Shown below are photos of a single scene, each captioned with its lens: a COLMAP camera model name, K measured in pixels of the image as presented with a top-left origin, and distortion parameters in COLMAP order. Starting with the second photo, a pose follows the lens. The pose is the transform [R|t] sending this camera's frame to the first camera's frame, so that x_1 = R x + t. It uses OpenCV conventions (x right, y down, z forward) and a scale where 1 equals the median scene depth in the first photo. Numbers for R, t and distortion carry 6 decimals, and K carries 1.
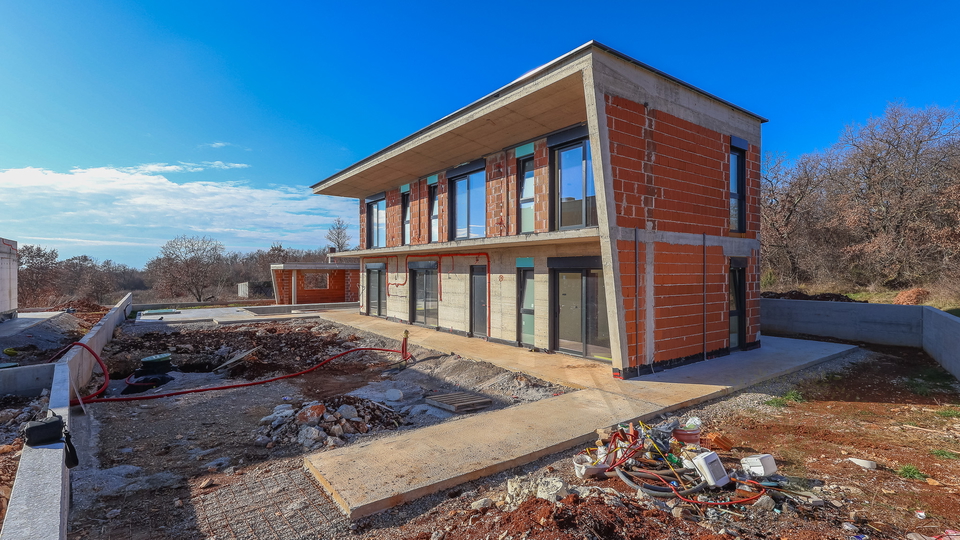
lens RADIAL K [[442.0, 0, 480.0], [0, 442.0, 270.0], [0, 0, 1]] dist [0.008692, -0.000028]
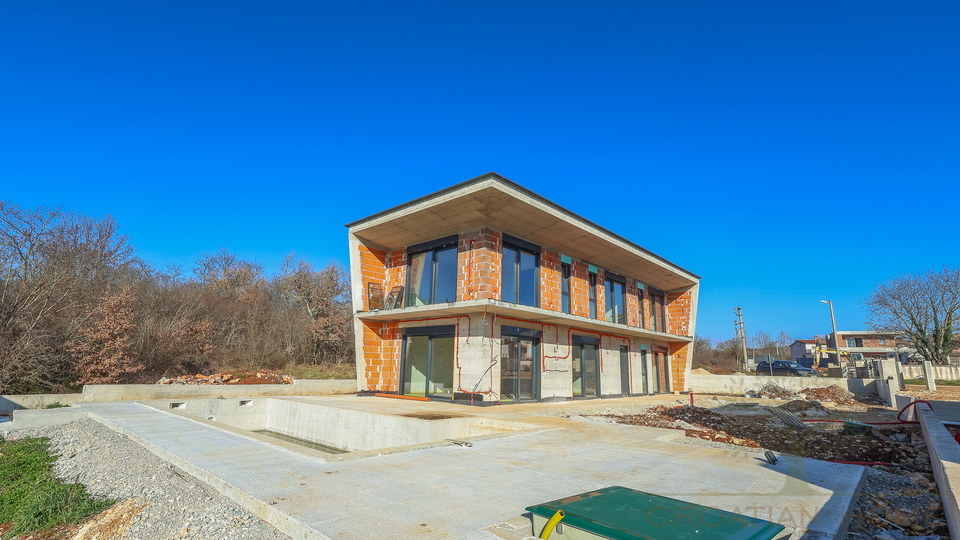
lens RADIAL K [[447.6, 0, 476.9], [0, 447.6, 254.5], [0, 0, 1]] dist [0.006928, 0.000198]
pose [[-0.185221, 0.200968, 0.961928, -1.508435], [-0.060350, 0.974691, -0.215256, 0.047888], [-0.980842, -0.097922, -0.168405, 1.865030]]
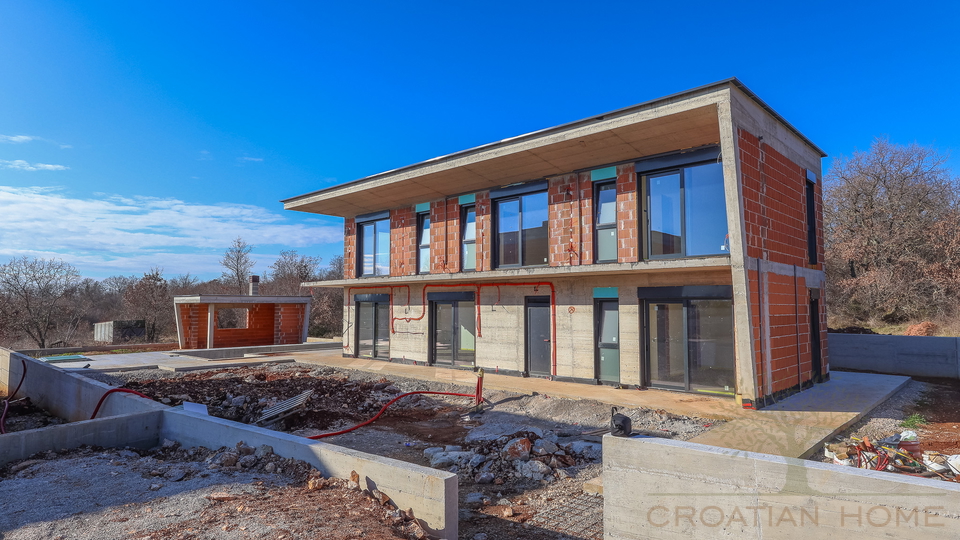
lens RADIAL K [[542.4, 0, 480.0], [0, 542.4, 270.0], [0, 0, 1]] dist [0.017151, 0.000216]
pose [[0.984400, 0.012682, 0.175488, -0.329413], [-0.000958, 0.997771, -0.066730, 0.010930], [-0.175943, 0.065521, 0.982217, -0.072895]]
